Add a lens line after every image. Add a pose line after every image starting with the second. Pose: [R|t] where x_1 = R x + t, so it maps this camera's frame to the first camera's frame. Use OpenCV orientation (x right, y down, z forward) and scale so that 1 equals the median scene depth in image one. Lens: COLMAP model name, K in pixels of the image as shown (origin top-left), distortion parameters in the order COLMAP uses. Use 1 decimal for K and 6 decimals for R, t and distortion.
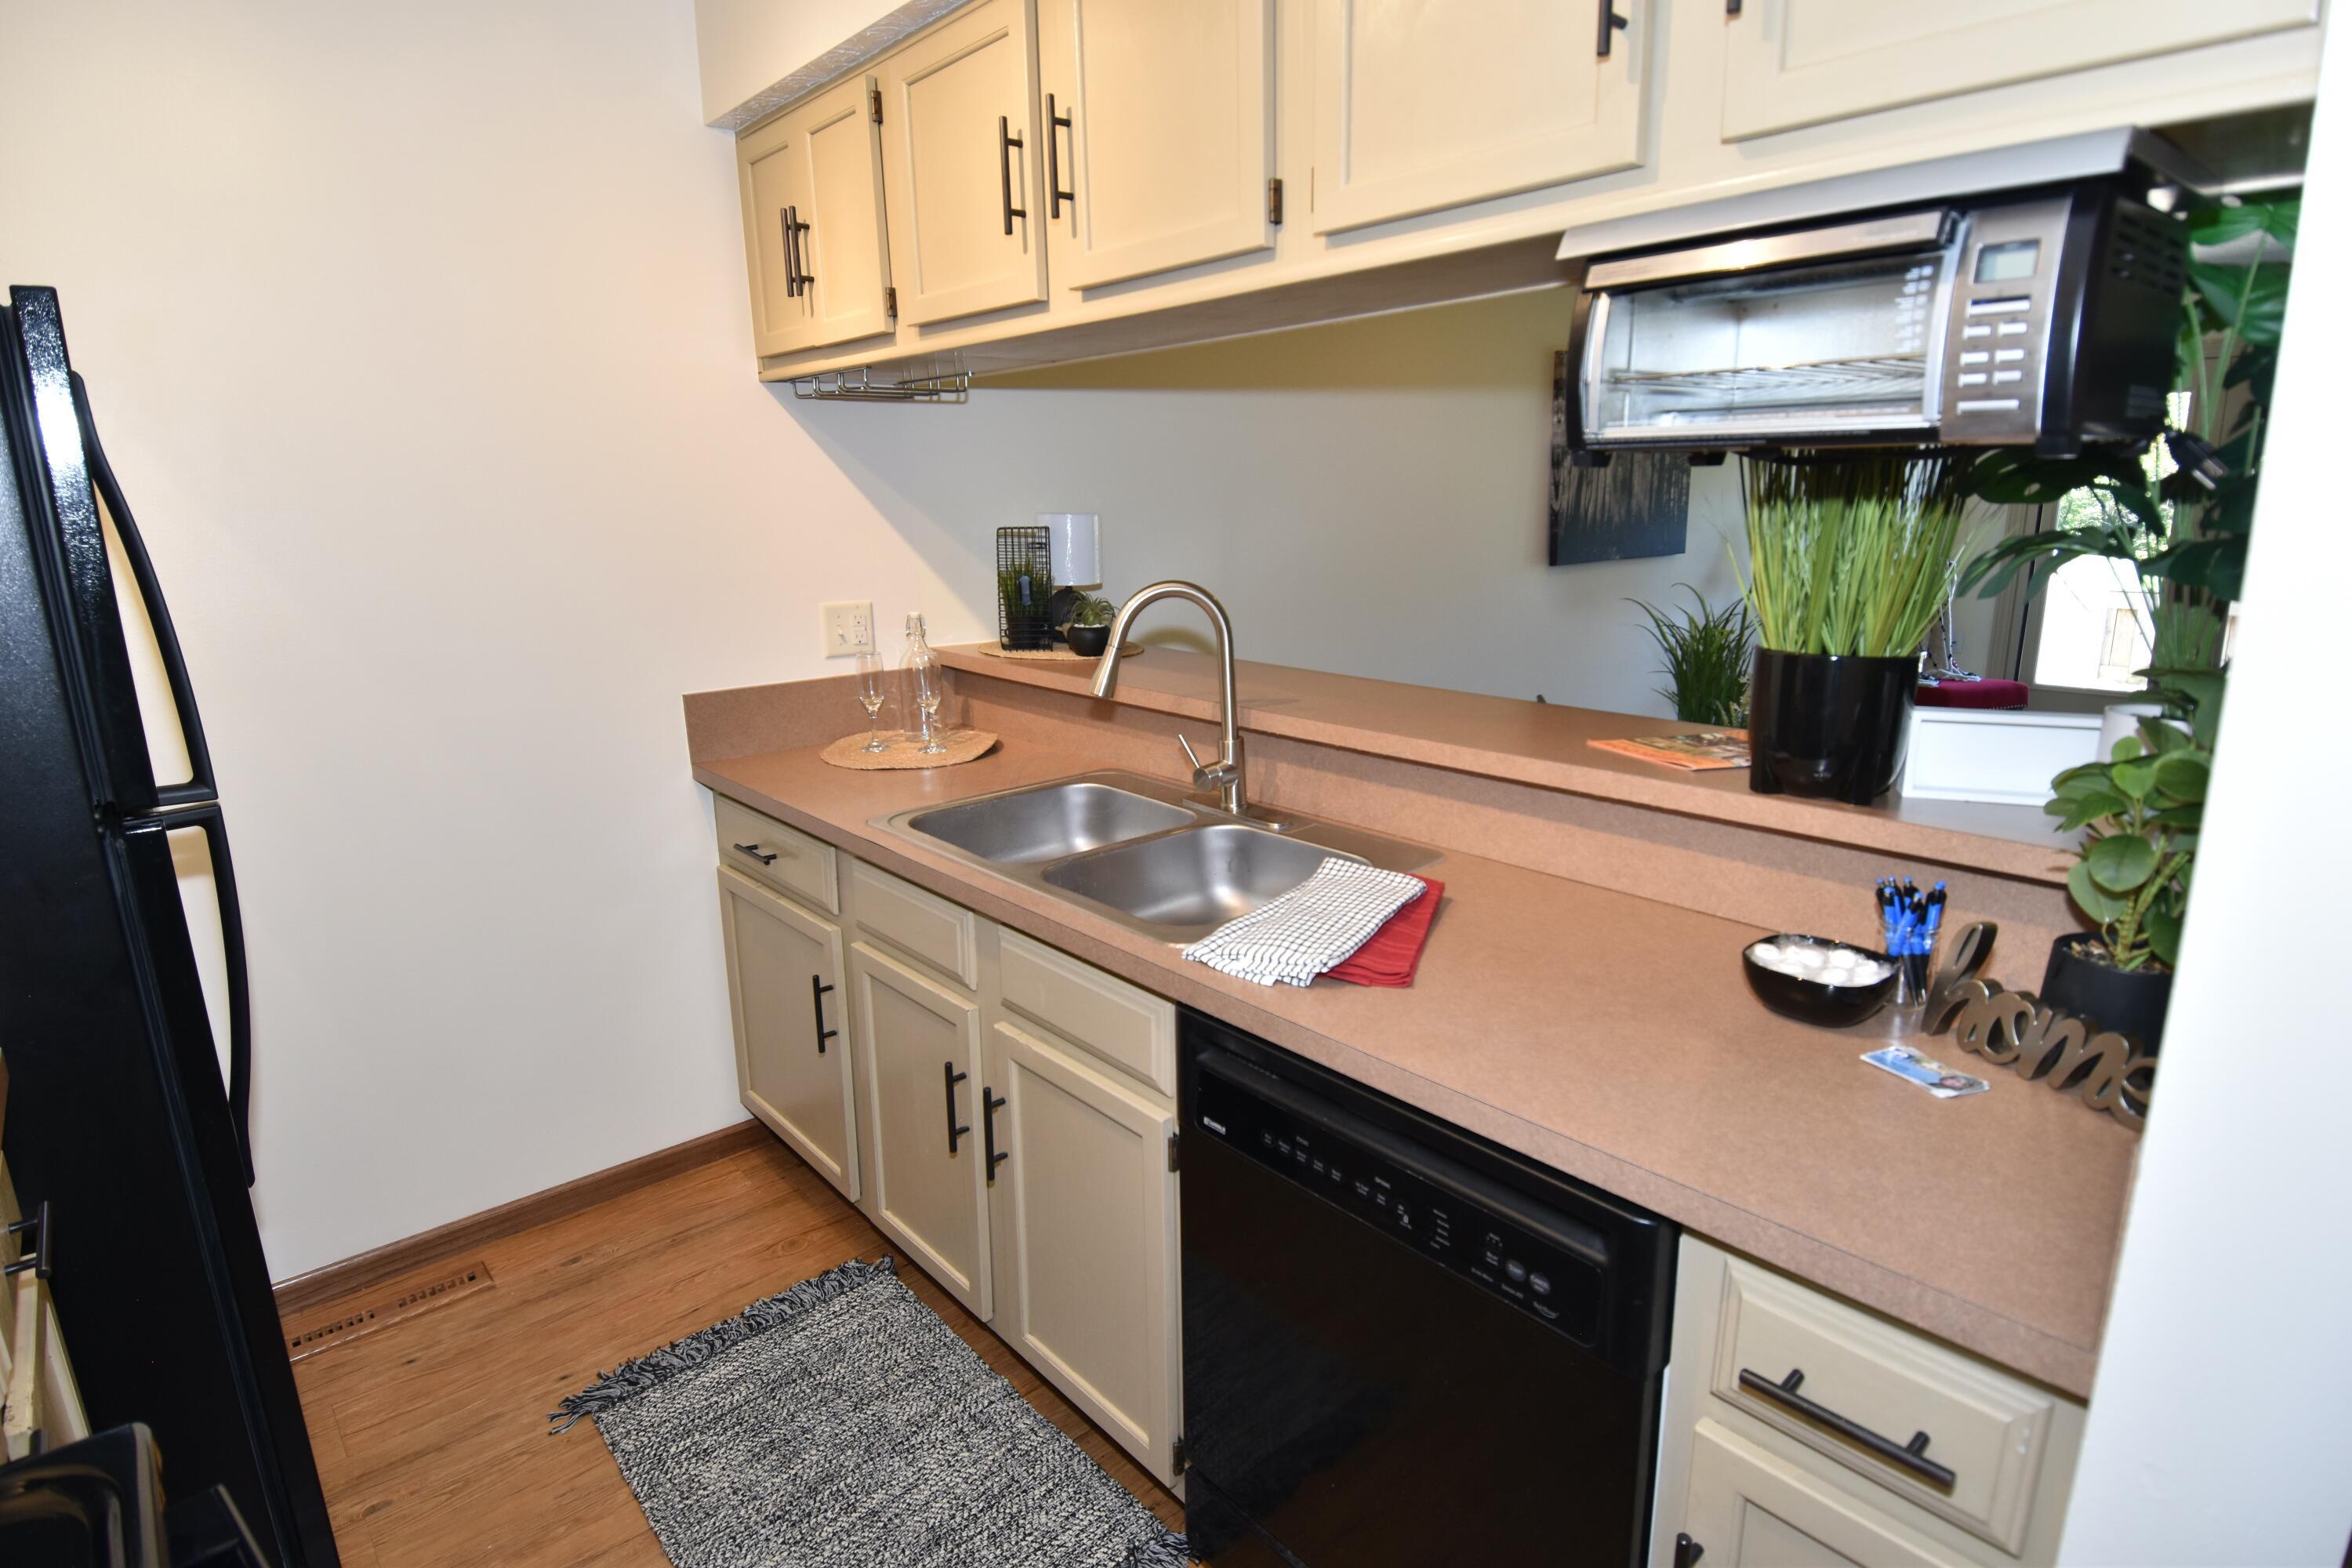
lens RADIAL K [[1214.8, 0, 1174.8], [0, 1214.8, 773.8], [0, 0, 1]] dist [0.043150, -0.048569]
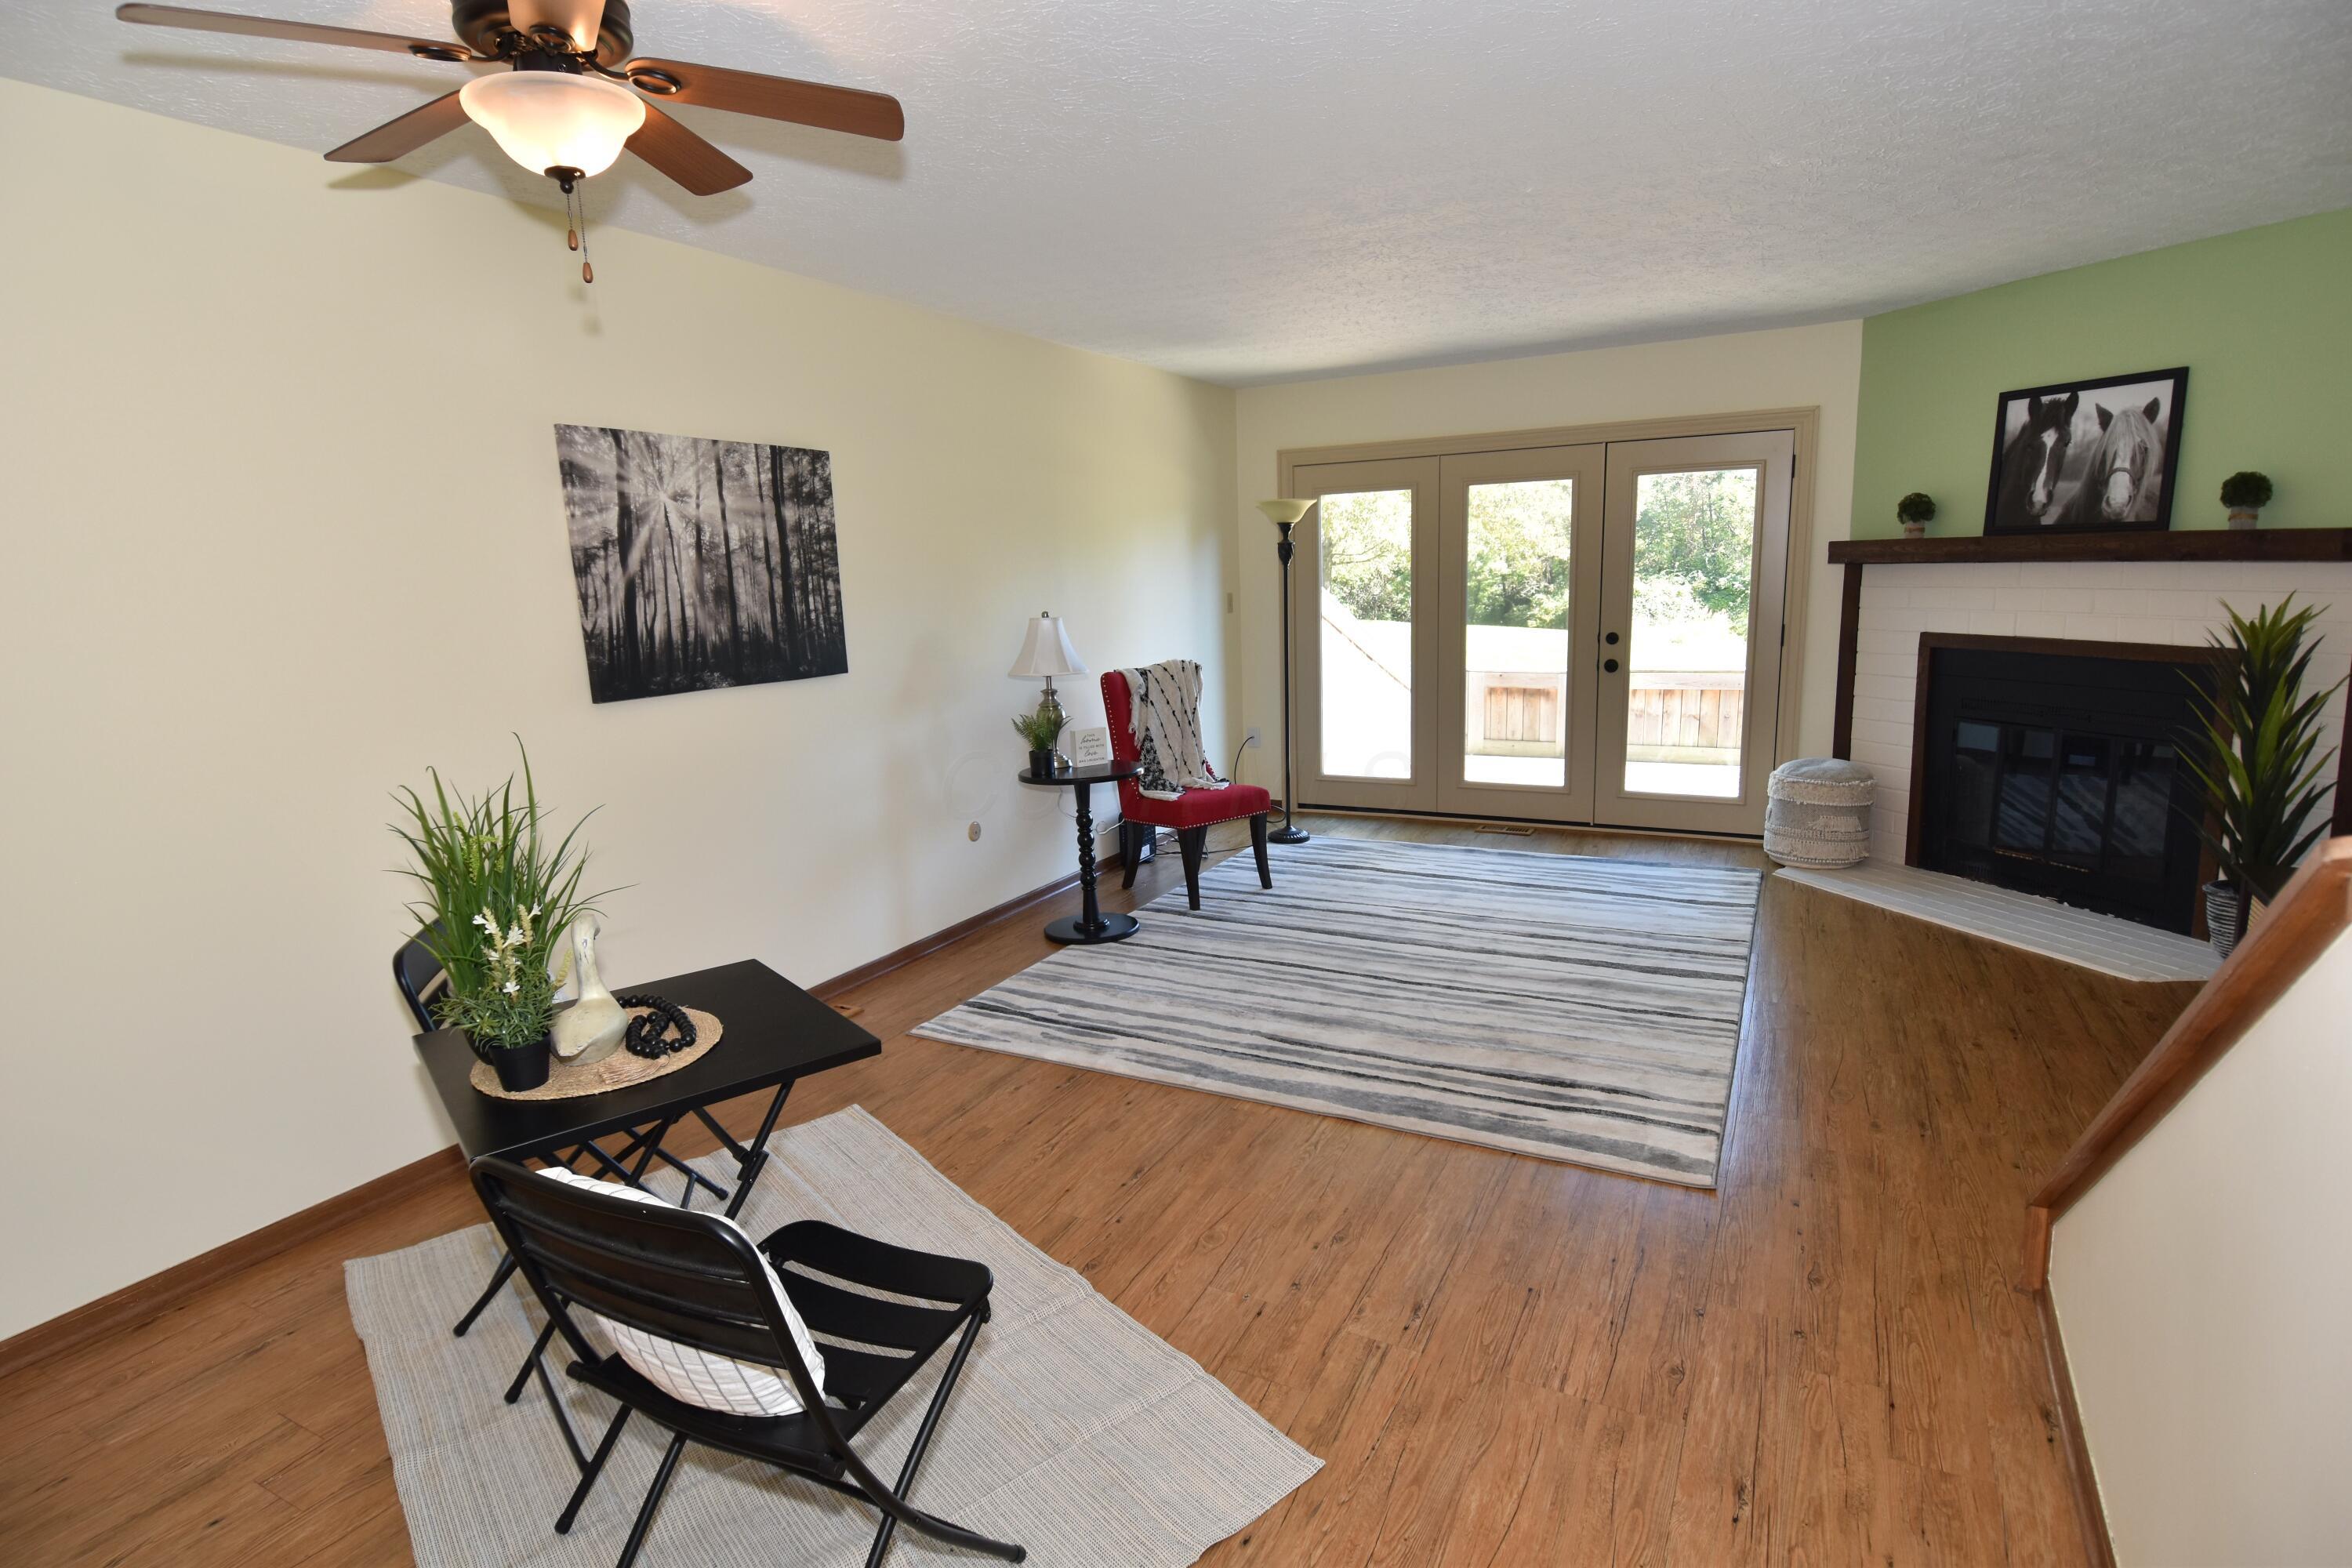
lens RADIAL K [[1214.8, 0, 1176.3], [0, 1214.8, 784.5], [0, 0, 1]] dist [0.043150, -0.048569]
pose [[0.929811, -0.076678, 0.359961, 0.349779], [0.097531, 0.994424, -0.040104, -0.054466], [-0.354878, 0.072397, 0.932105, 0.171009]]
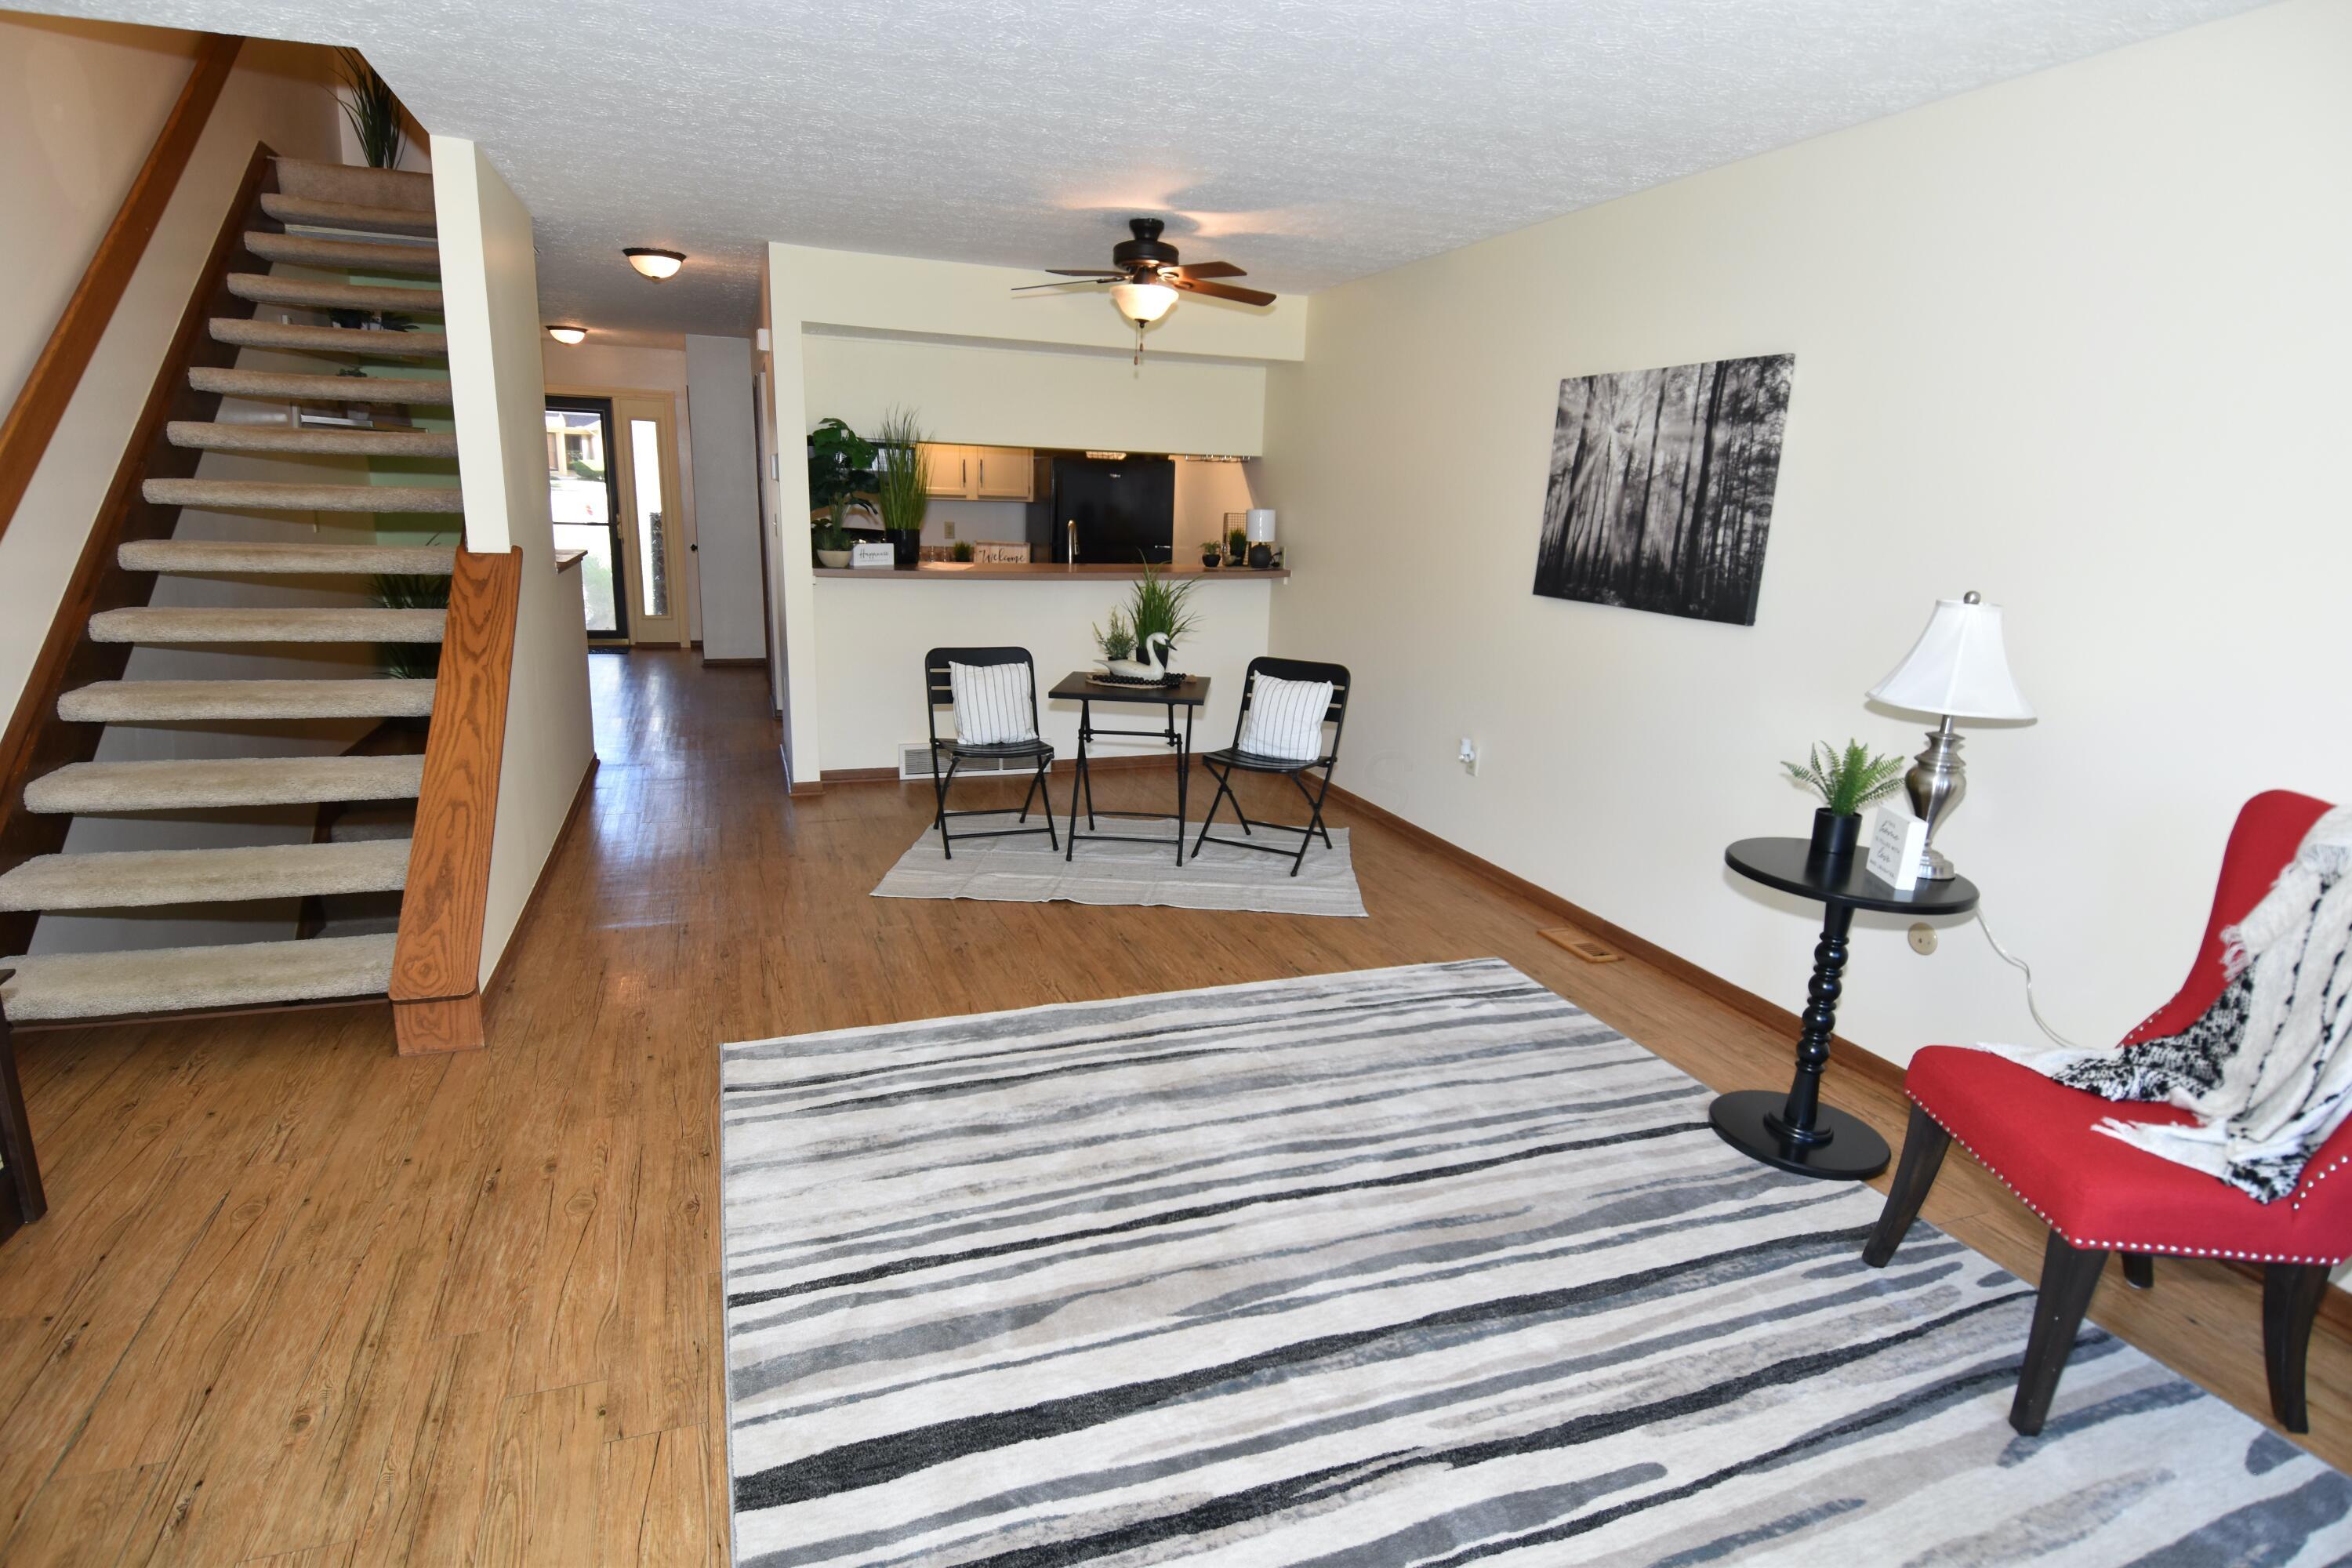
lens RADIAL K [[1214.8, 0, 1173.3], [0, 1214.8, 784.4], [0, 0, 1]] dist [0.043150, -0.048569]
pose [[-0.358558, 0.220983, -0.906974, 1.280919], [-0.236282, 0.918456, 0.317191, -0.261608], [0.903110, 0.328033, -0.277105, 1.011432]]
